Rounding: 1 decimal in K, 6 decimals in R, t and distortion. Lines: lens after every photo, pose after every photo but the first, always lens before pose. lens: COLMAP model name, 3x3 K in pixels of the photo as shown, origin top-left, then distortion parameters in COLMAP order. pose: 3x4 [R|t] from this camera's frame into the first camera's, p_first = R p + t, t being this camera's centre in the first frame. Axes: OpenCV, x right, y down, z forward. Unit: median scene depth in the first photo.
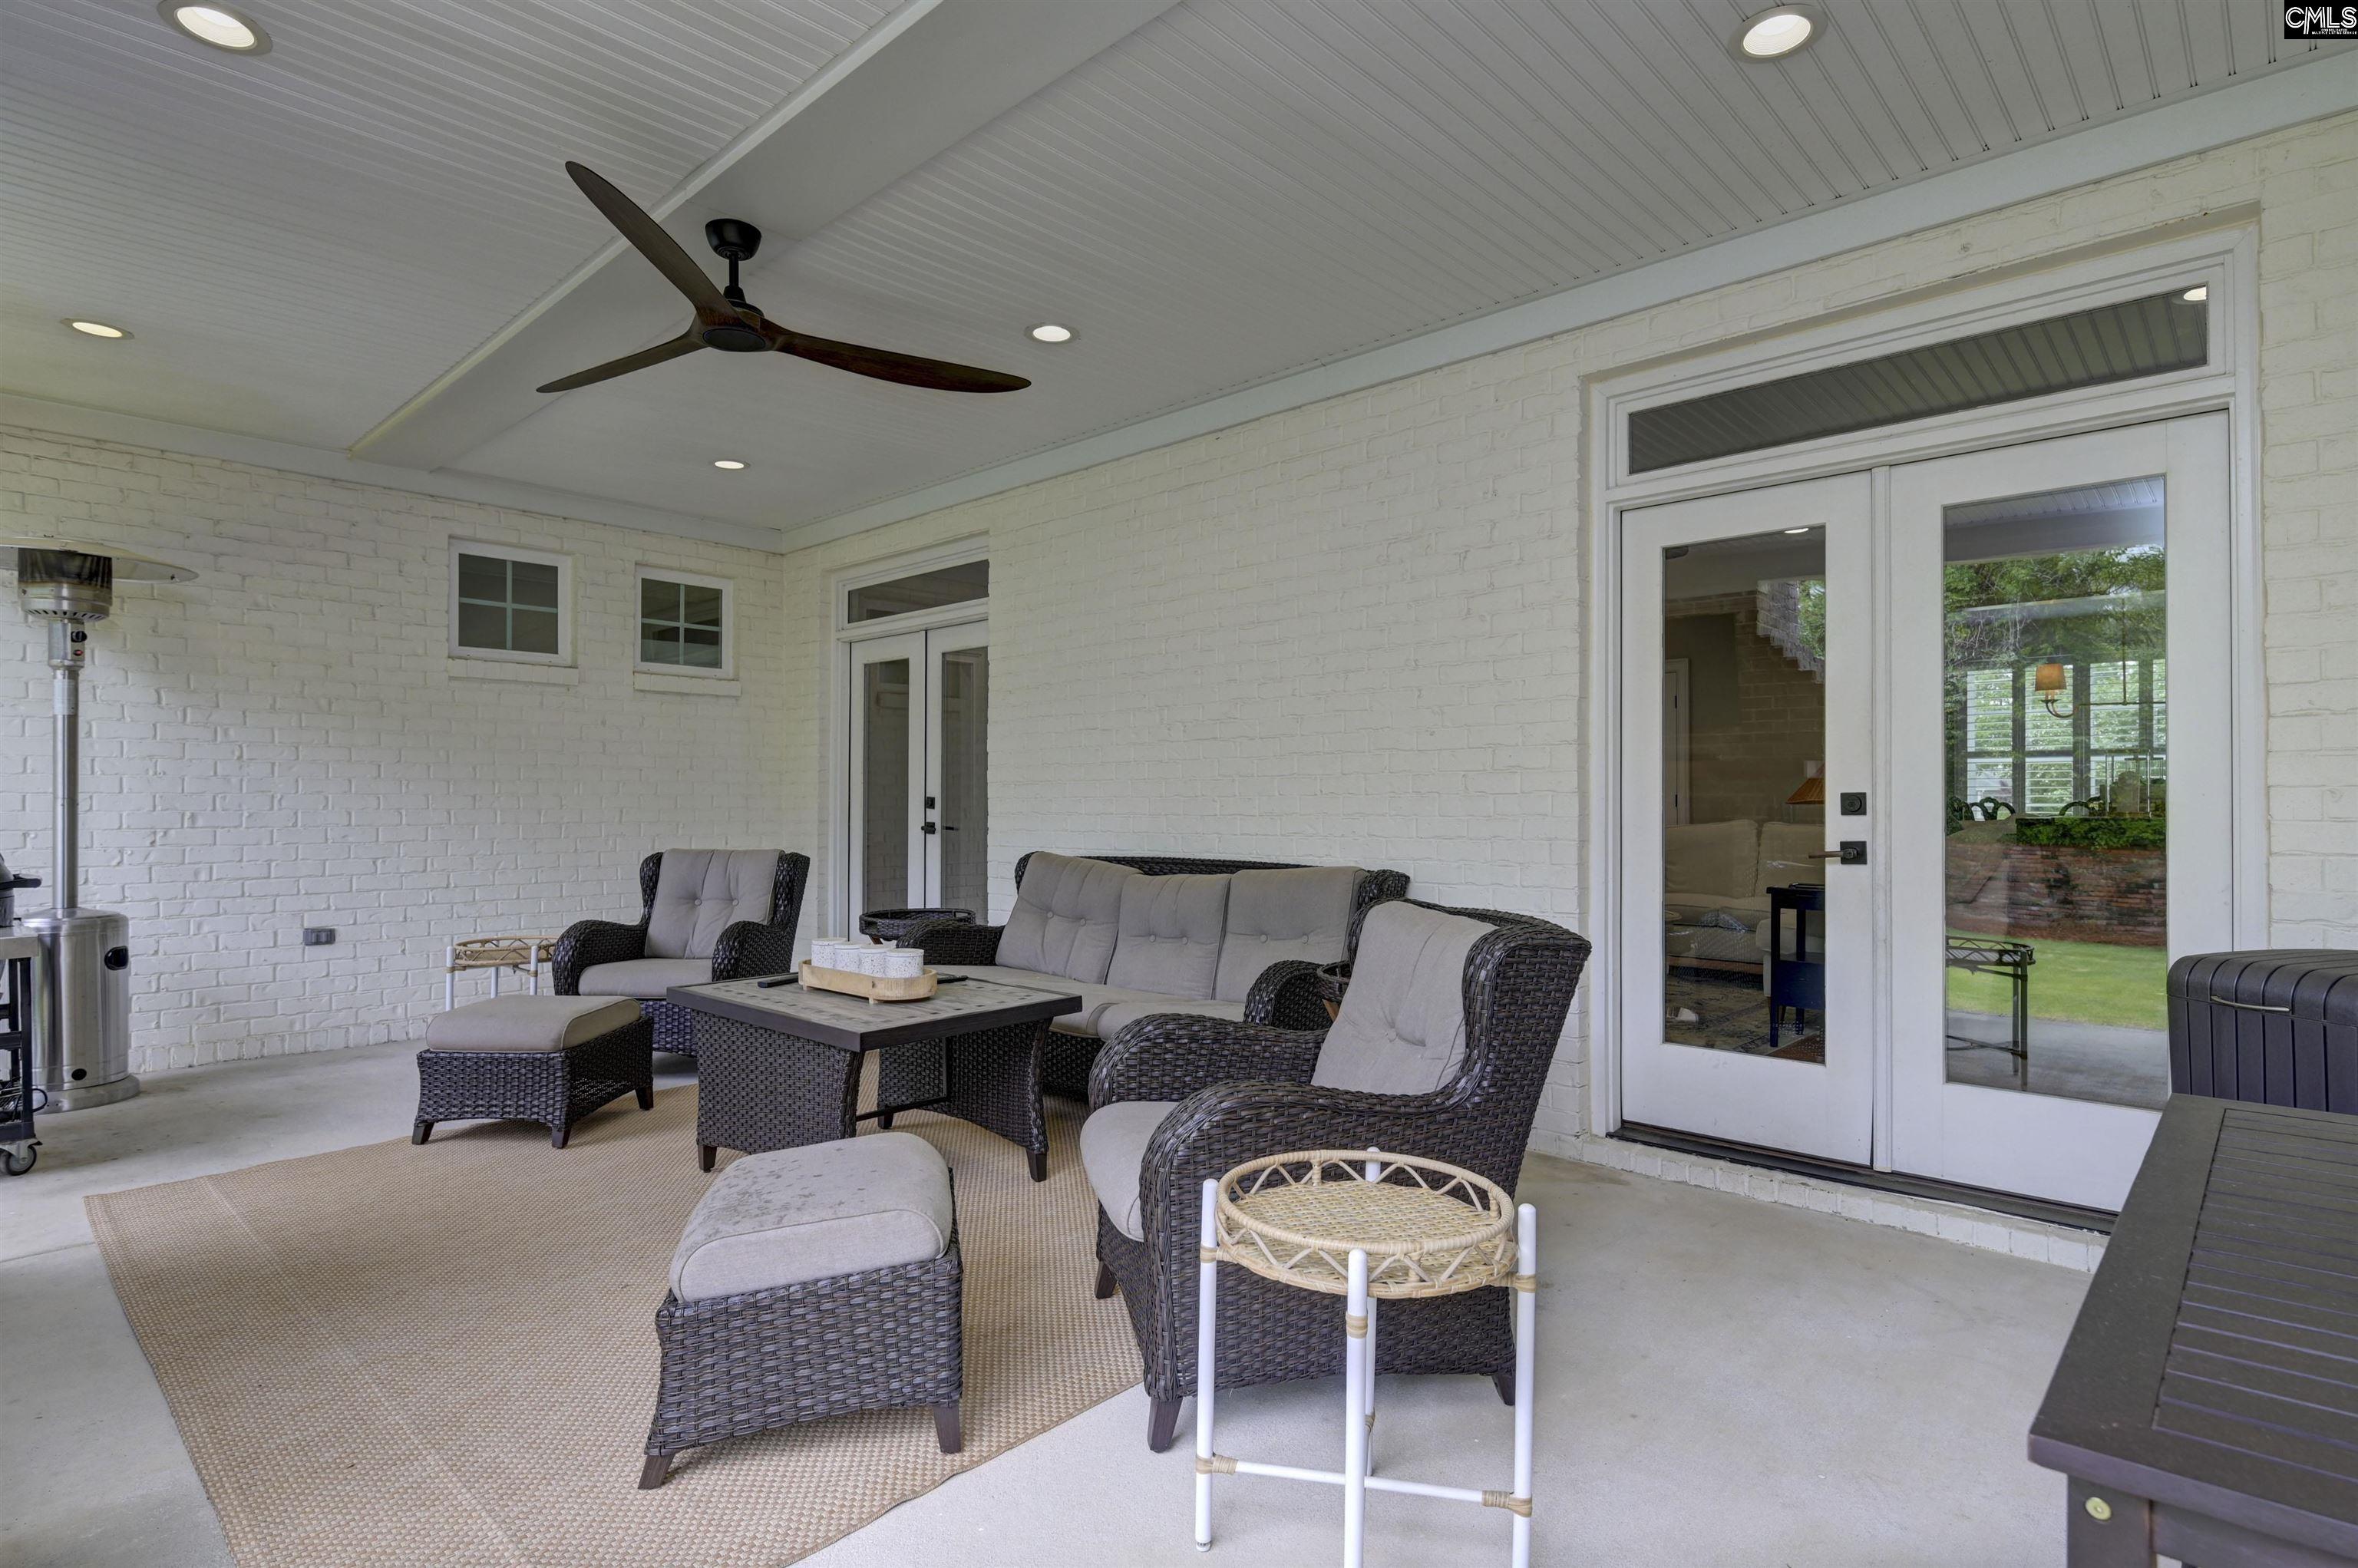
lens RADIAL K [[1214.3, 0, 1163.0], [0, 1214.3, 791.3], [0, 0, 1]] dist [0.000236, 0.000017]
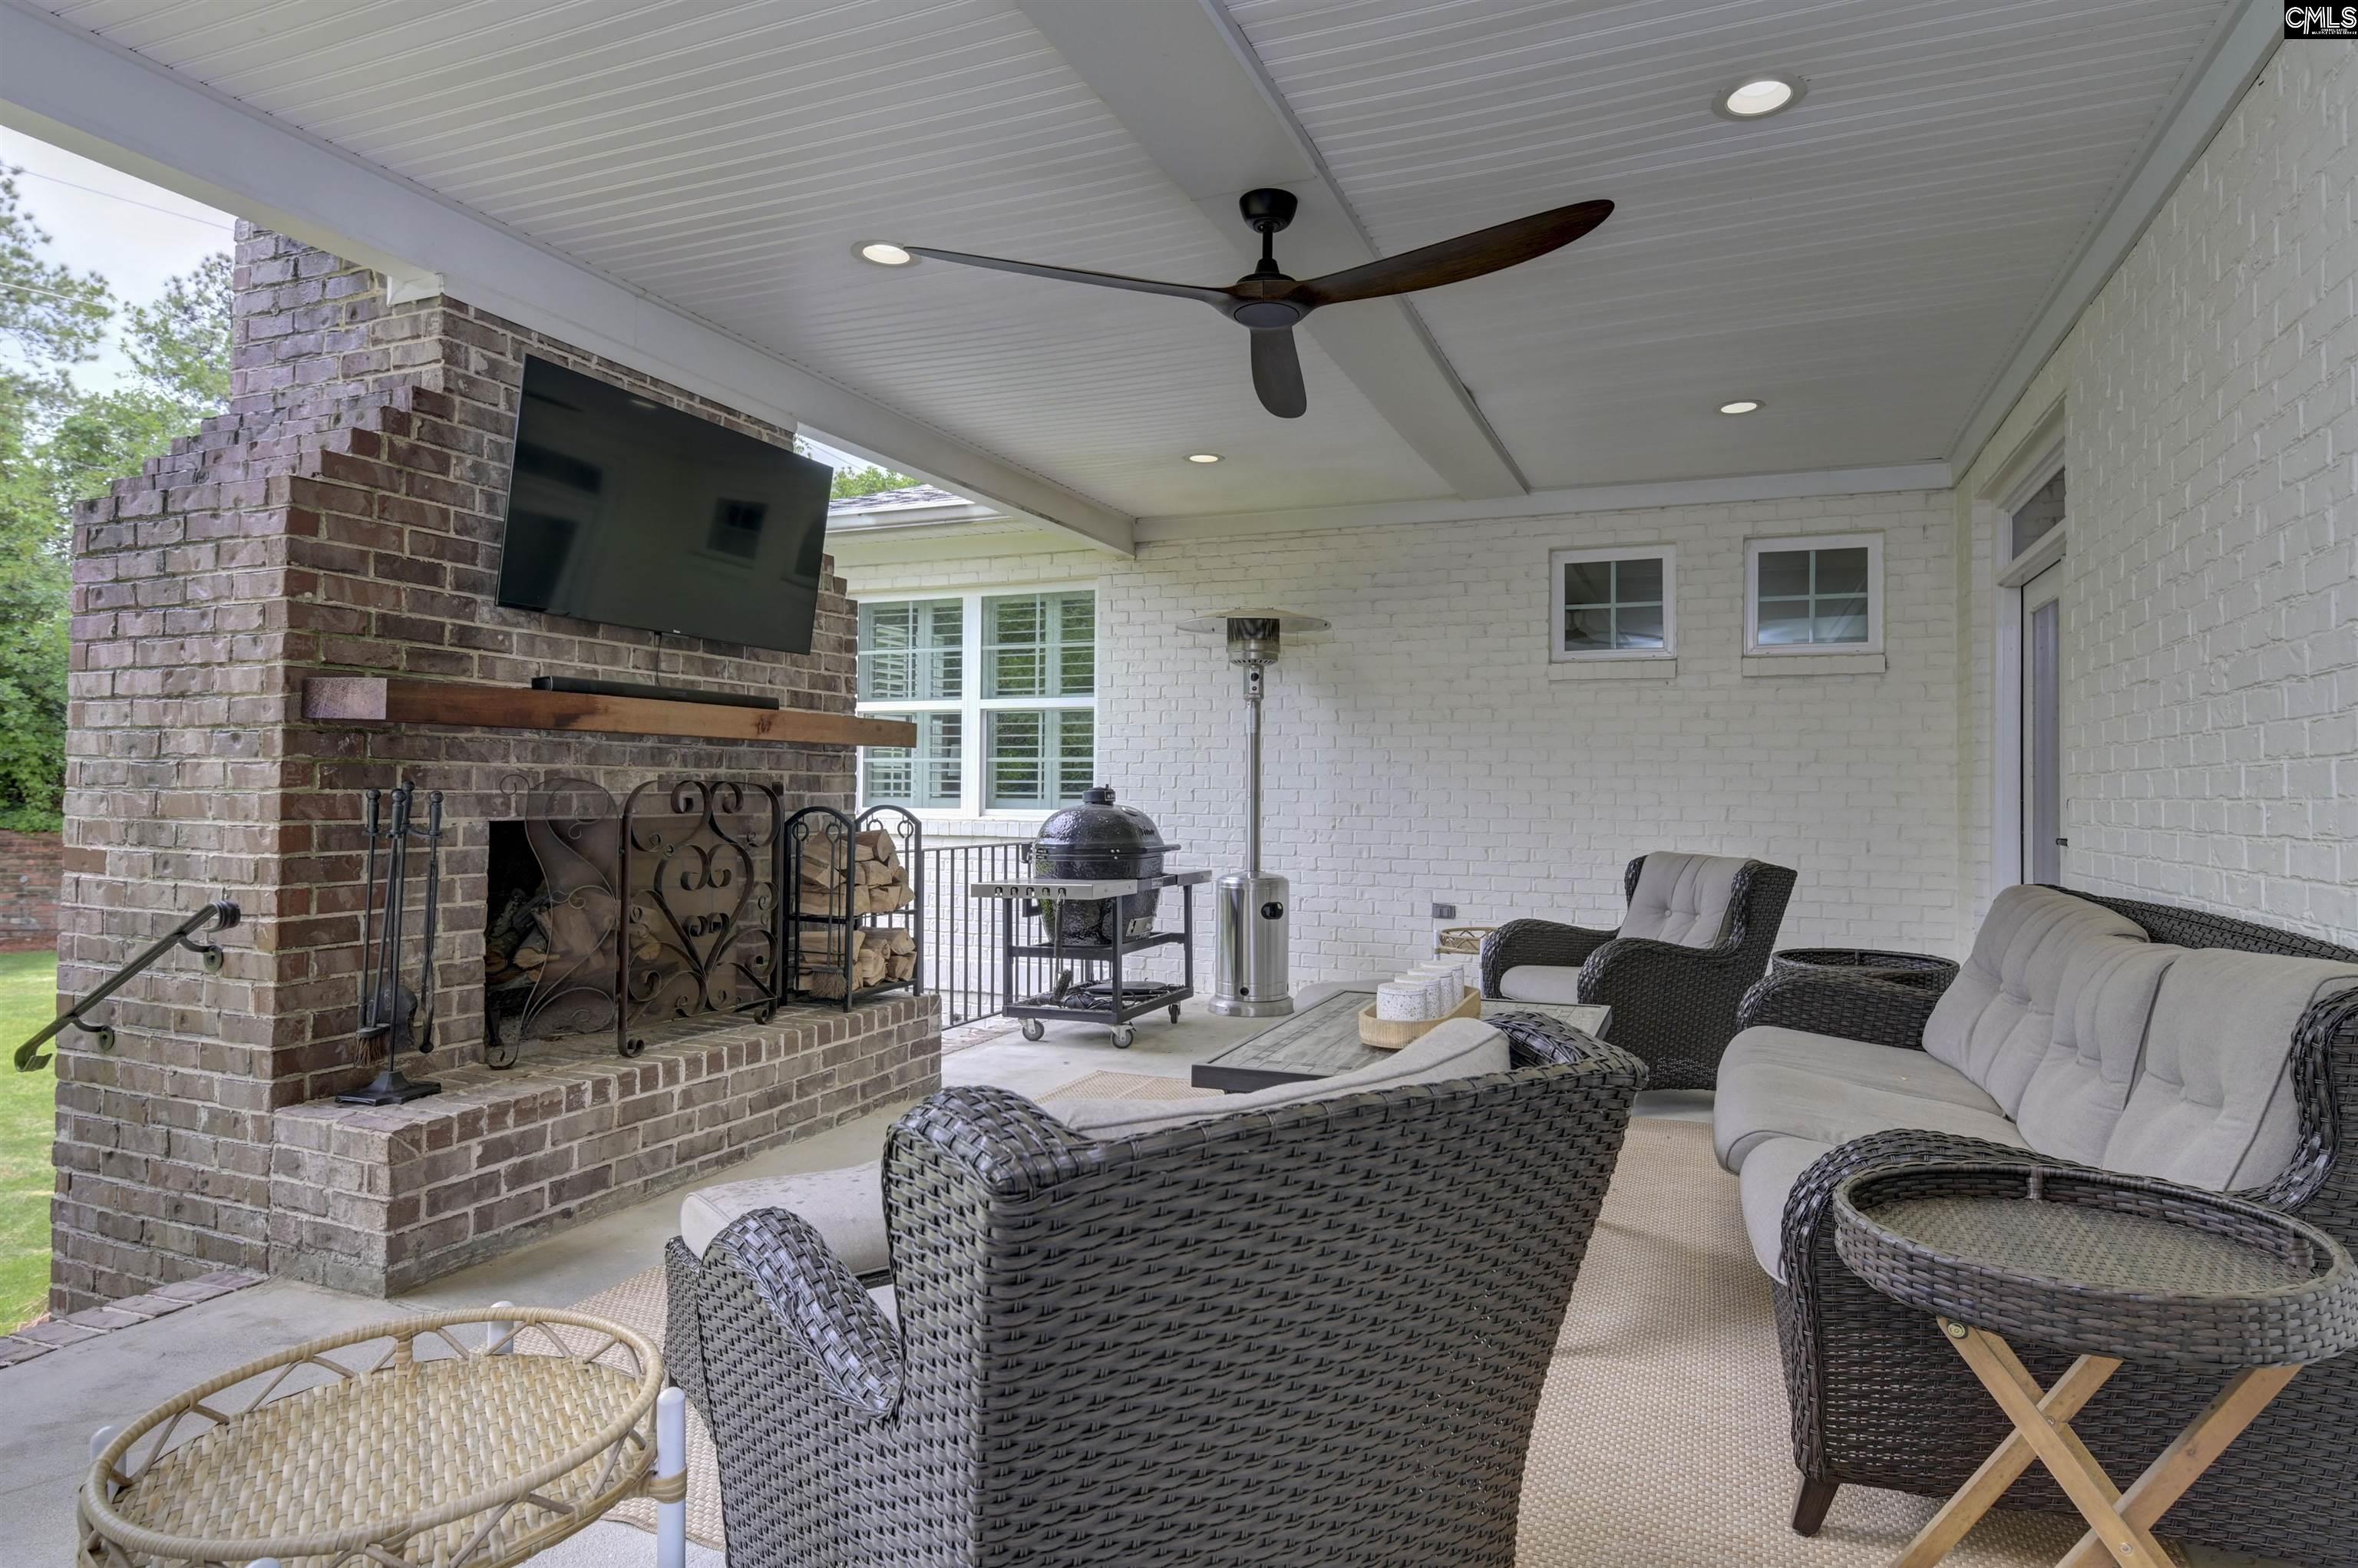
lens RADIAL K [[1172.9, 0, 1179.0], [0, 1172.9, 784.0], [0, 0, 1]] dist [-0.000803, -0.000001]
pose [[0.402547, -0.002267, -0.915397, 0.251219], [0.001376, 0.999997, -0.001872, -0.002223], [0.915398, -0.000506, 0.402549, 0.314916]]
